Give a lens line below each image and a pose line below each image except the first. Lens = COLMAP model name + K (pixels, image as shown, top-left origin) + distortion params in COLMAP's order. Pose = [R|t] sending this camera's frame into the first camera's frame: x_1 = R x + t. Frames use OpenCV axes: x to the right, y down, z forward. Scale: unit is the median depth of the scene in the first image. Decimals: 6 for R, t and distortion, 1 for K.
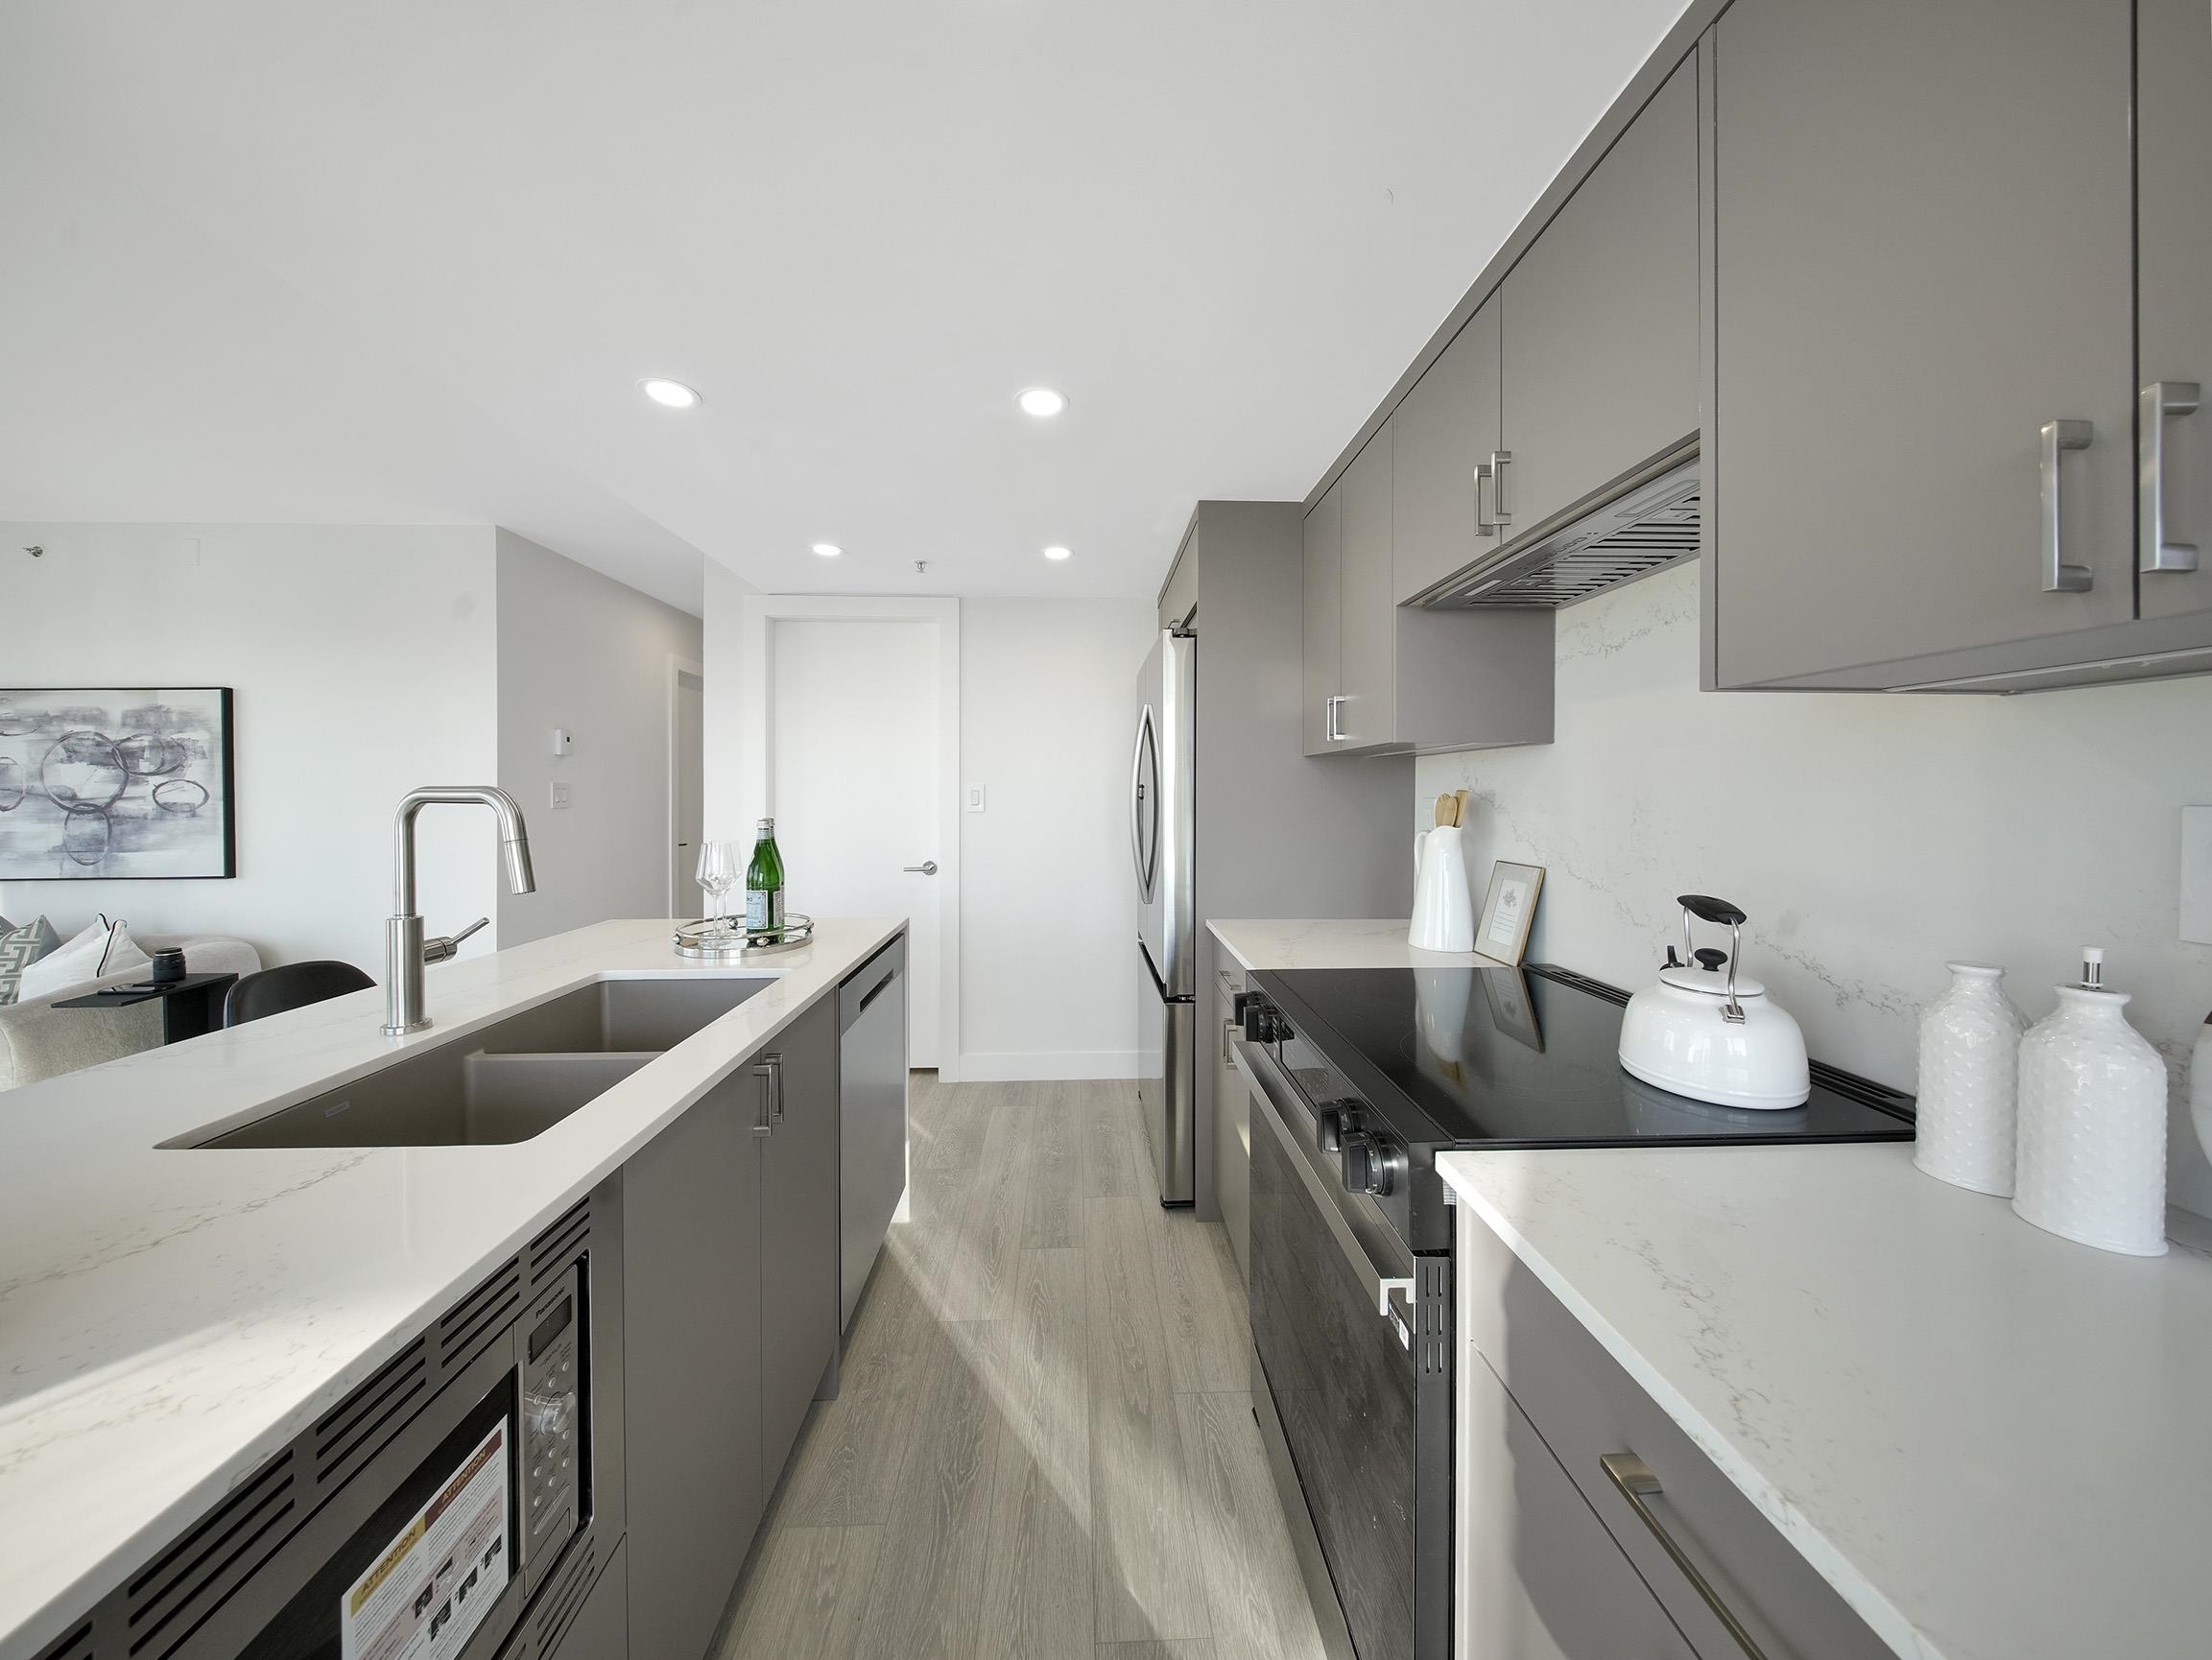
lens RADIAL K [[746.4, 0, 1104.3], [0, 746.4, 784.9], [0, 0, 1]] dist [0.000086, -0.001395]
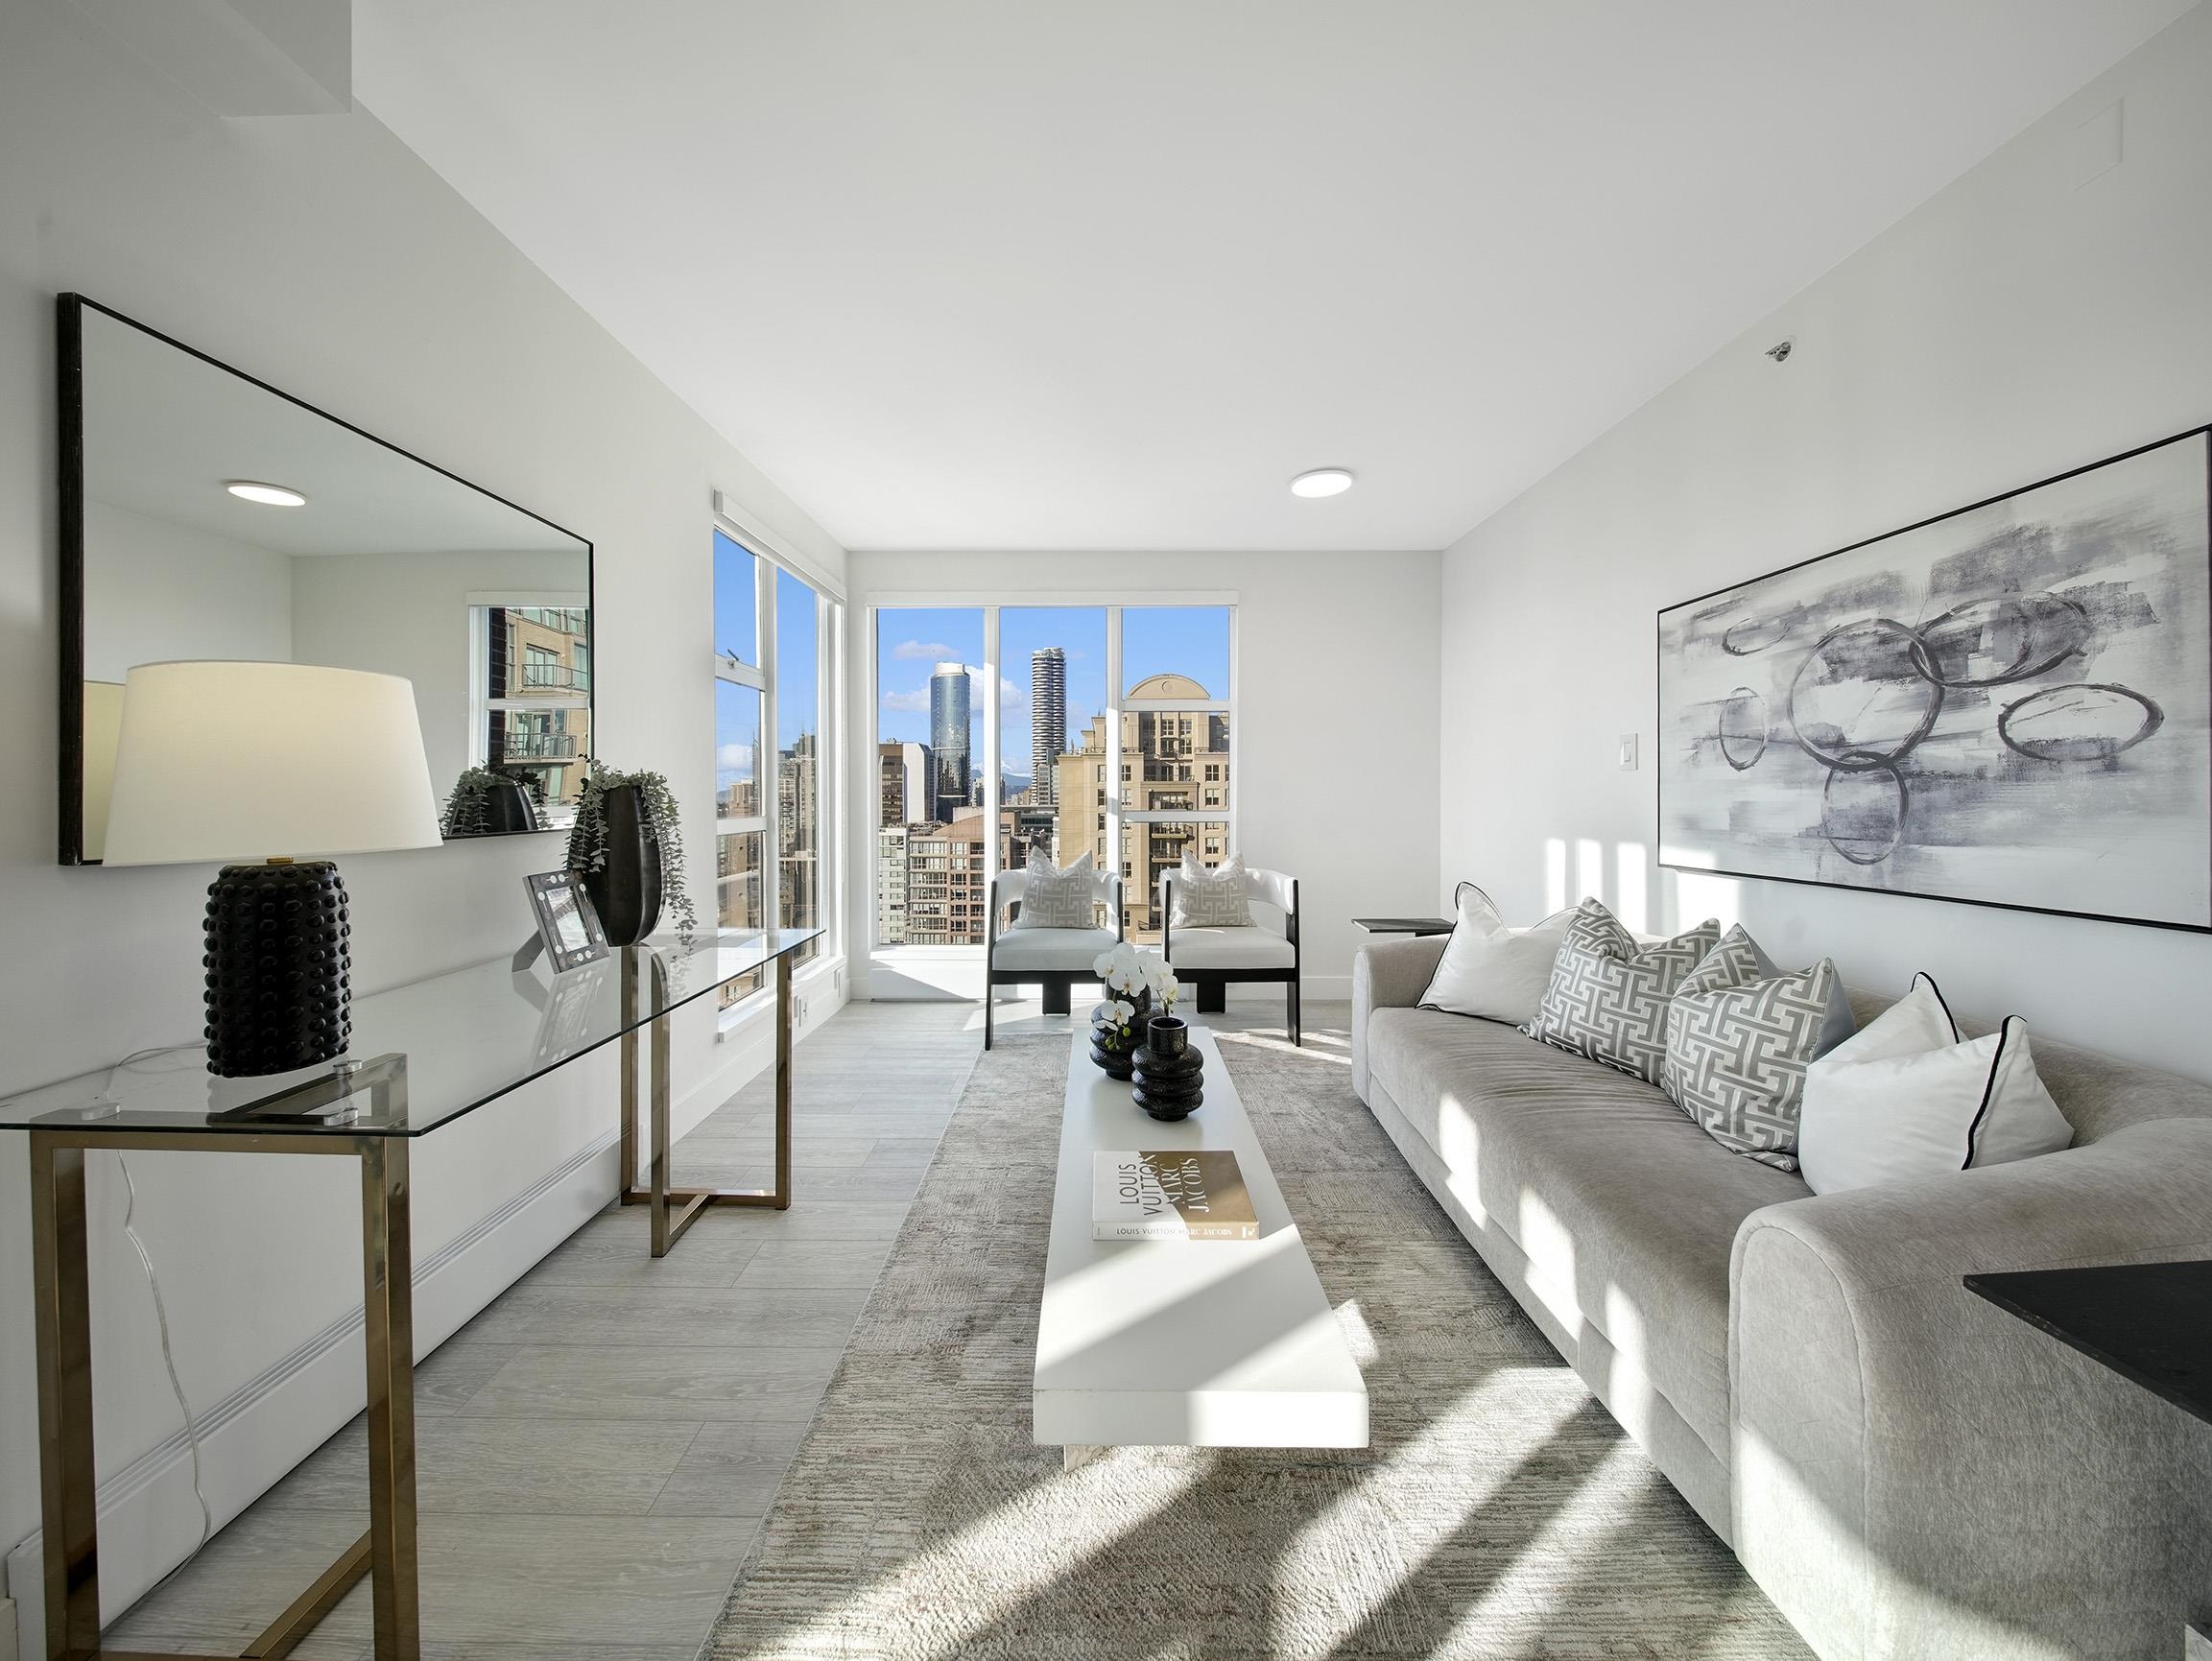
lens RADIAL K [[749.1, 0, 1101.3], [0, 749.1, 806.0], [0, 0, 1]] dist [0.000013, -0.001941]
pose [[-0.046780, 0.018248, -0.998739, -0.813200], [0.006763, 0.999816, 0.017951, 0.052828], [0.998882, -0.005915, -0.046895, 0.476289]]
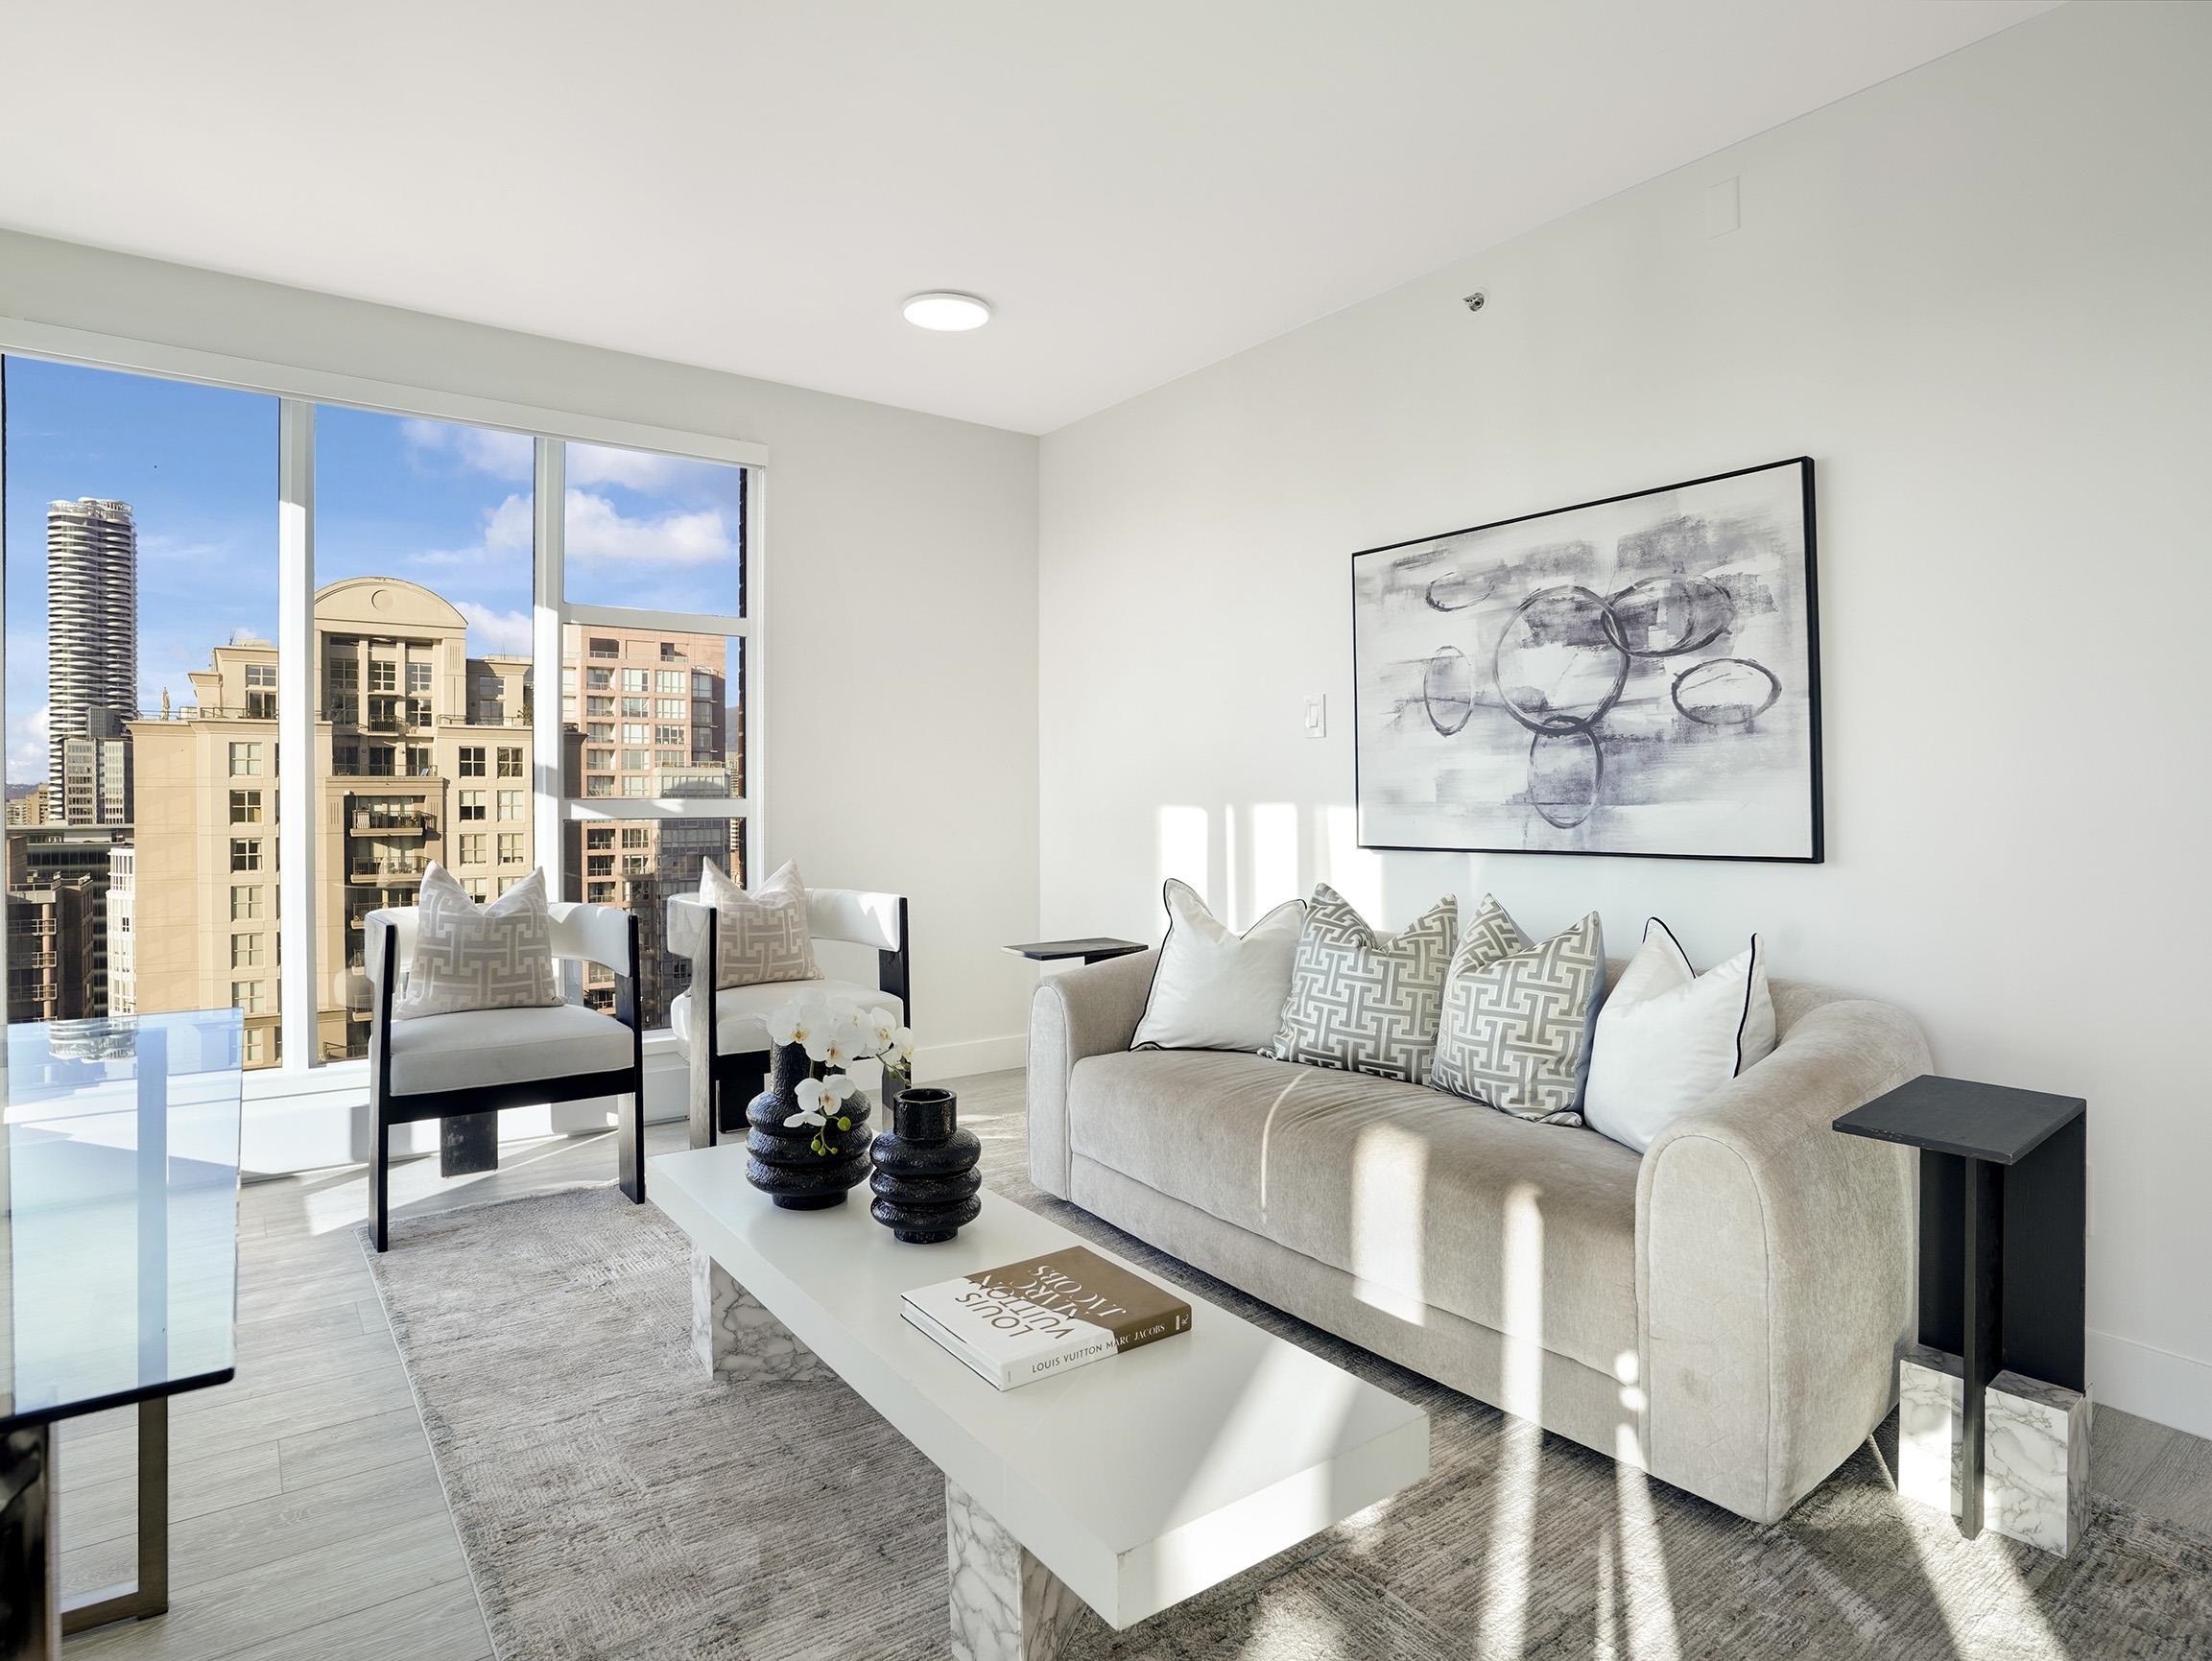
lens RADIAL K [[1225.8, 0, 1107.5], [0, 1225.8, 804.2], [0, 0, 1]] dist [-0.060484, 0.001499]
pose [[0.563952, 0.003541, -0.825800, -0.838586], [0.005188, 0.999956, 0.007831, 0.083986], [0.825791, -0.008700, 0.563909, 0.215300]]
